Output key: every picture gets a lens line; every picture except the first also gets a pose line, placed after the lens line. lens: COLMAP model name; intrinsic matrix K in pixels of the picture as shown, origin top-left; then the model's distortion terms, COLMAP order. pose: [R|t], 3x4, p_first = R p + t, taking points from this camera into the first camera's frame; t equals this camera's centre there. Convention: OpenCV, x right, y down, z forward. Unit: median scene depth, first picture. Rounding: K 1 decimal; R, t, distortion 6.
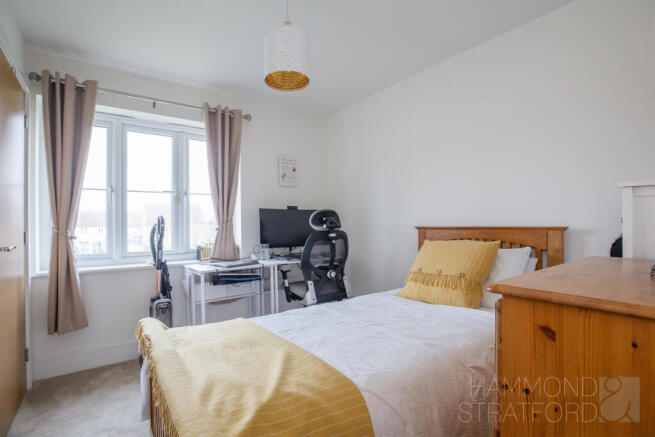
lens RADIAL K [[313.9, 0, 327.5], [0, 313.9, 218.5], [0, 0, 1]] dist [-0.000549, -0.000217]
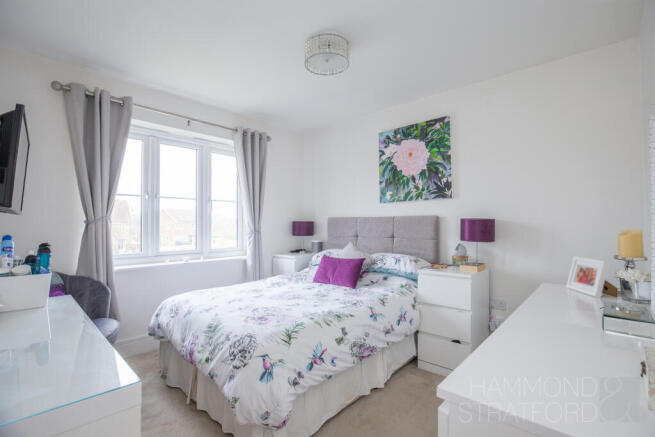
lens RADIAL K [[305.0, 0, 327.5], [0, 305.0, 218.5], [0, 0, 1]] dist [0.000386, 0.000111]
pose [[0.981362, 0.011977, 0.191796, -0.261054], [-0.009073, 0.999831, -0.016010, 0.000563], [-0.191956, 0.013972, 0.981304, -0.183640]]
